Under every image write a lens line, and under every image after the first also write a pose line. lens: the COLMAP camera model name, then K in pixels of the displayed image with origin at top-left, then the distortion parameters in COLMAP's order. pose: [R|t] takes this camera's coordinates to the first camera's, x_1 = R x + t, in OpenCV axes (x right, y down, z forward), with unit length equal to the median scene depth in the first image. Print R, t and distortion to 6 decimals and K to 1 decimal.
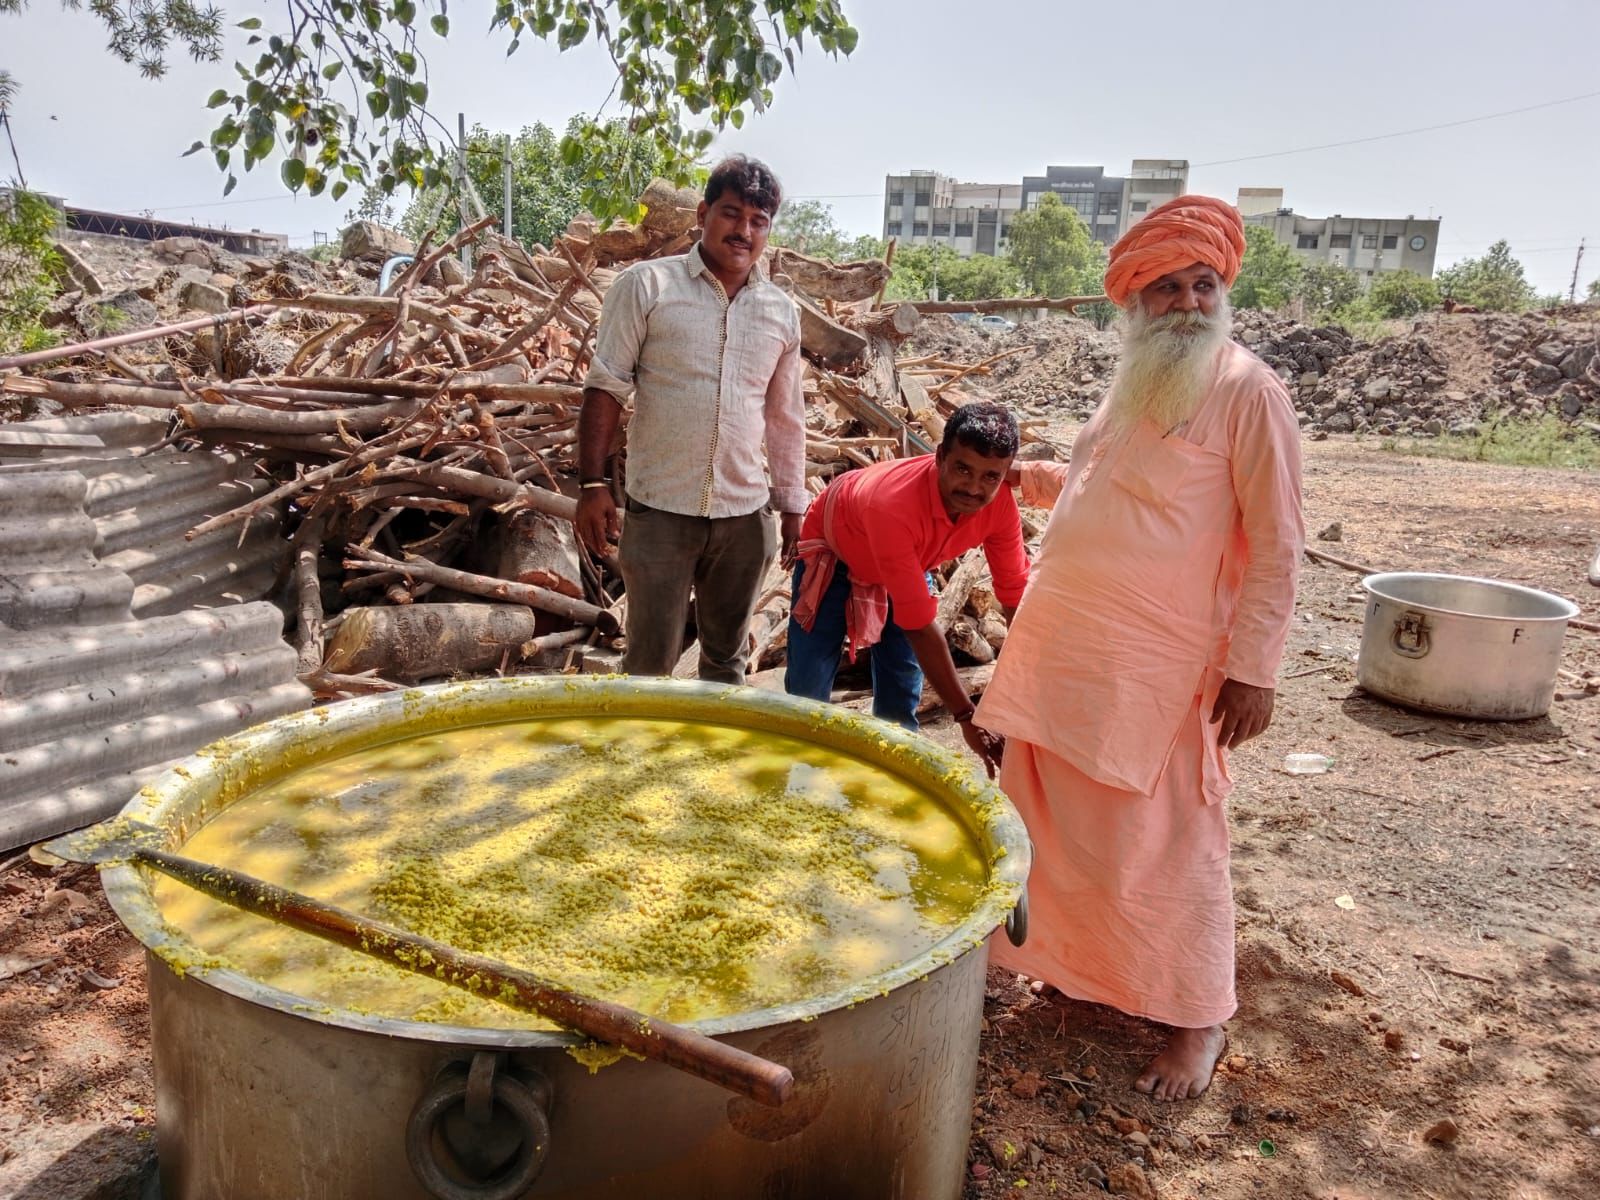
lens RADIAL K [[1278.1, 0, 791.6], [0, 1278.1, 605.1], [0, 0, 1]] dist [0.044515, -0.095193]
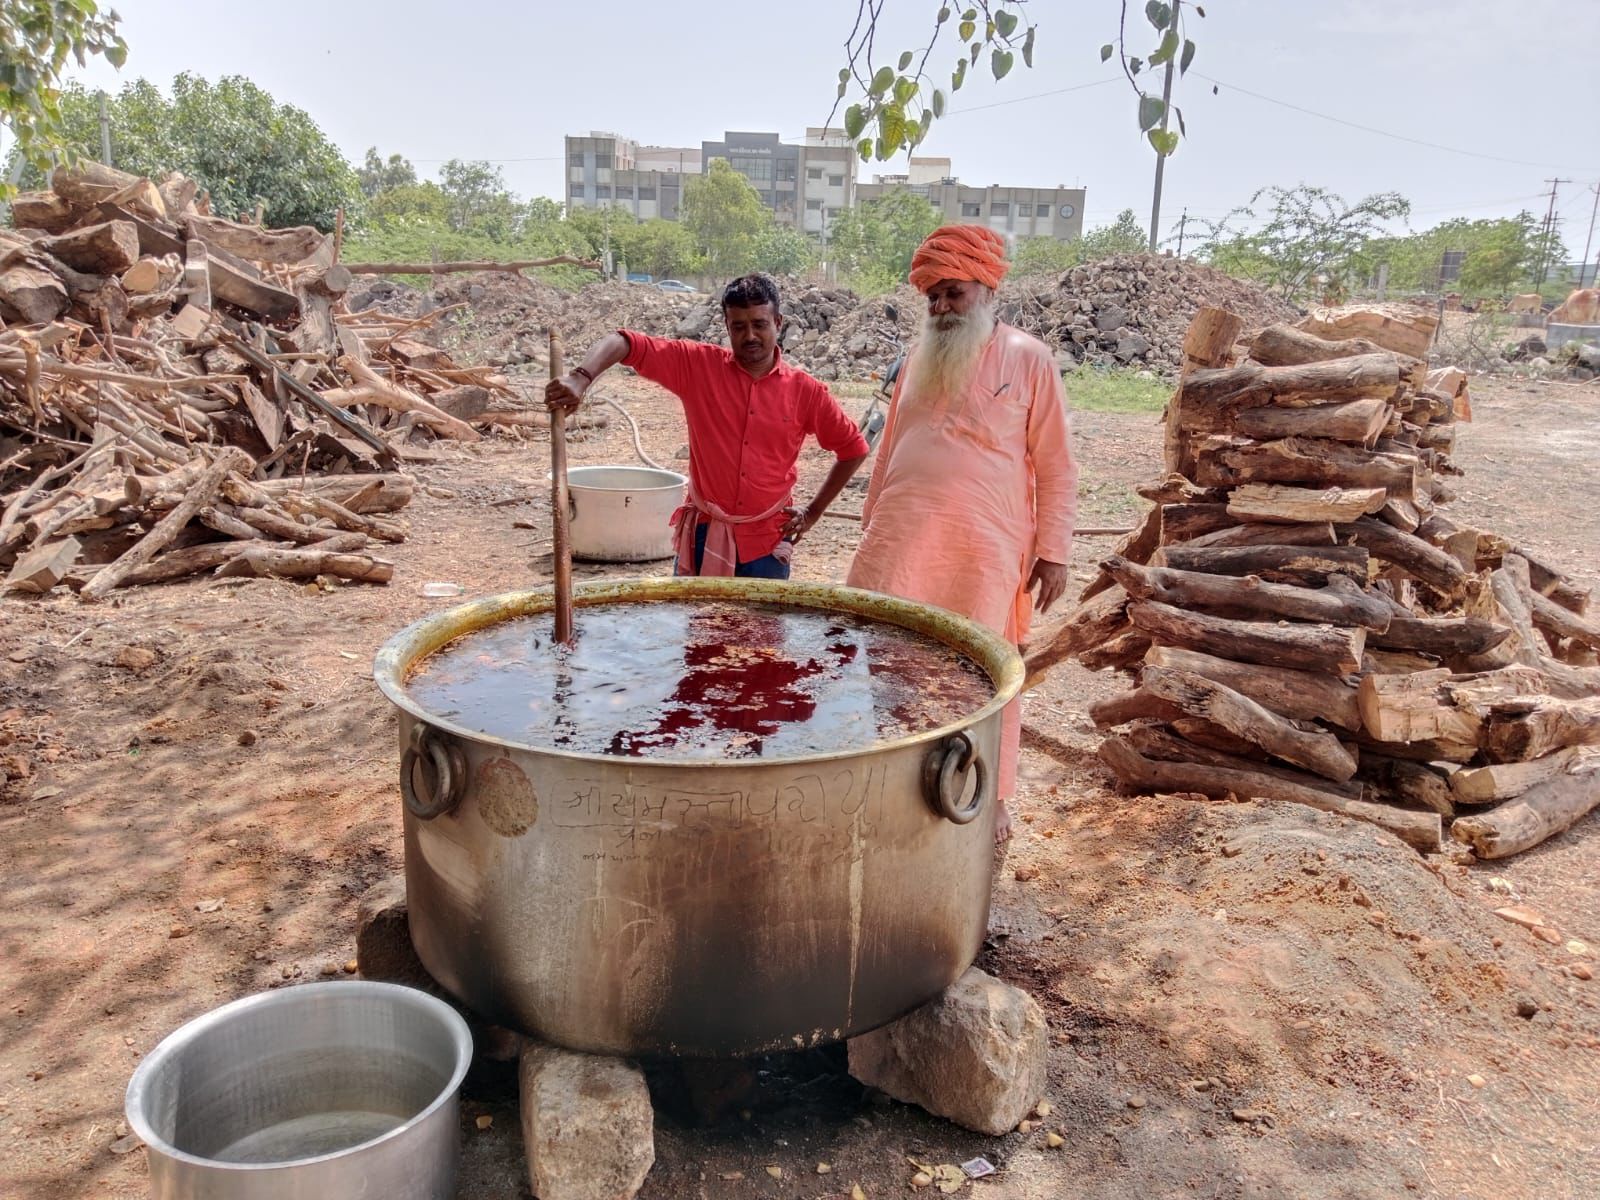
lens RADIAL K [[1278.1, 0, 765.3], [0, 1278.1, 607.0], [0, 0, 1]] dist [0.044515, -0.095193]
pose [[0.978708, -0.049242, 0.199262, 0.395355], [0.043613, 0.998518, 0.032543, 0.092467], [-0.200570, -0.023160, 0.979406, -0.400720]]
